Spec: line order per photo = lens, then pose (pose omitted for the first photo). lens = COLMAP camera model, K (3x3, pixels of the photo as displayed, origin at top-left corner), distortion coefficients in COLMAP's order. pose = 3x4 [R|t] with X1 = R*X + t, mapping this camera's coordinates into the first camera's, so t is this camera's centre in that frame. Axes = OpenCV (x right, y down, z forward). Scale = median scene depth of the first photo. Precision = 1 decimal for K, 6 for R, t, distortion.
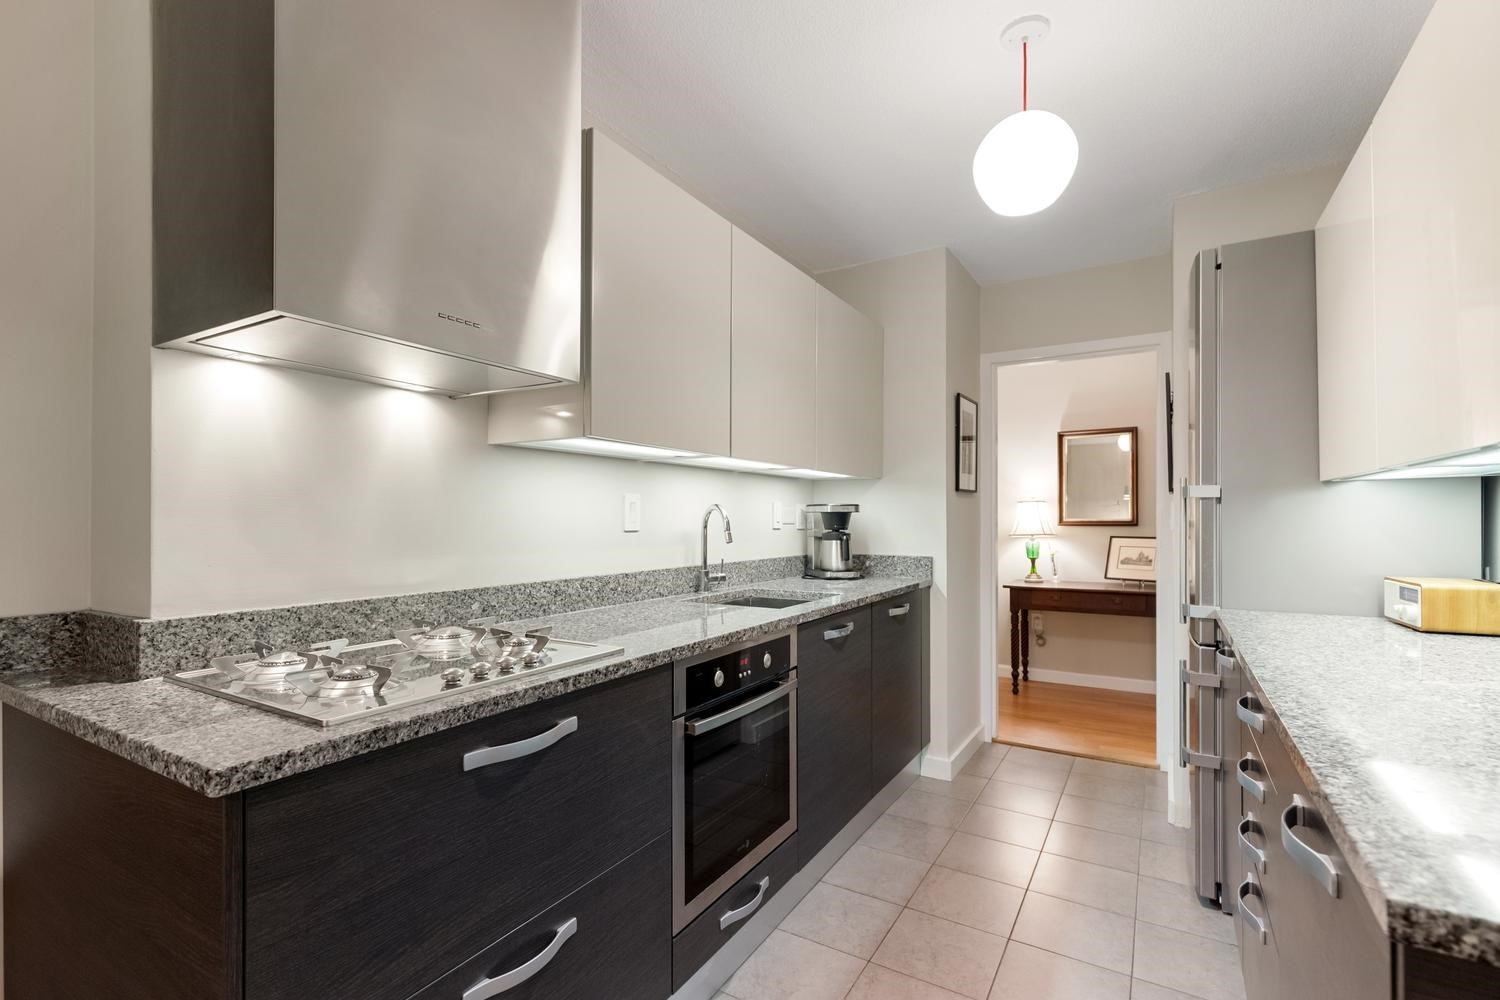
lens RADIAL K [[680.6, 0, 757.8], [0, 680.6, 509.6], [0, 0, 1]] dist [0.007466, -0.001856]
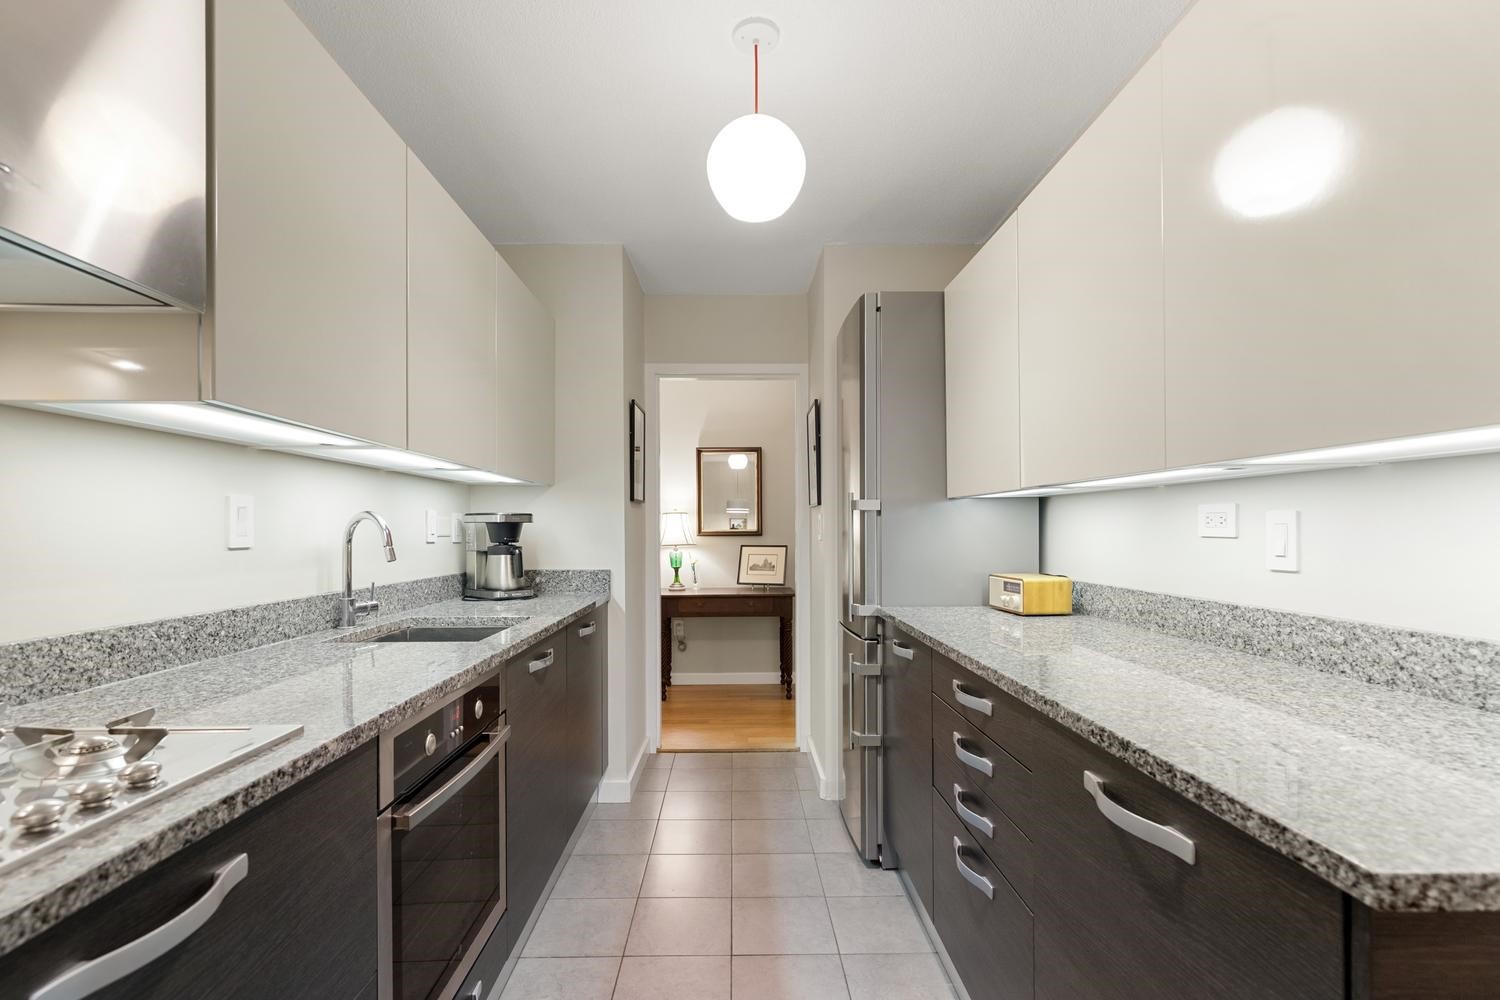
lens RADIAL K [[680.6, 0, 747.4], [0, 680.6, 527.9], [0, 0, 1]] dist [0.007466, -0.001856]
pose [[0.849839, -0.001120, 0.527041, -0.119950], [-0.004240, 0.999951, 0.008962, 0.002386], [-0.527025, -0.009851, 0.849793, 0.142158]]
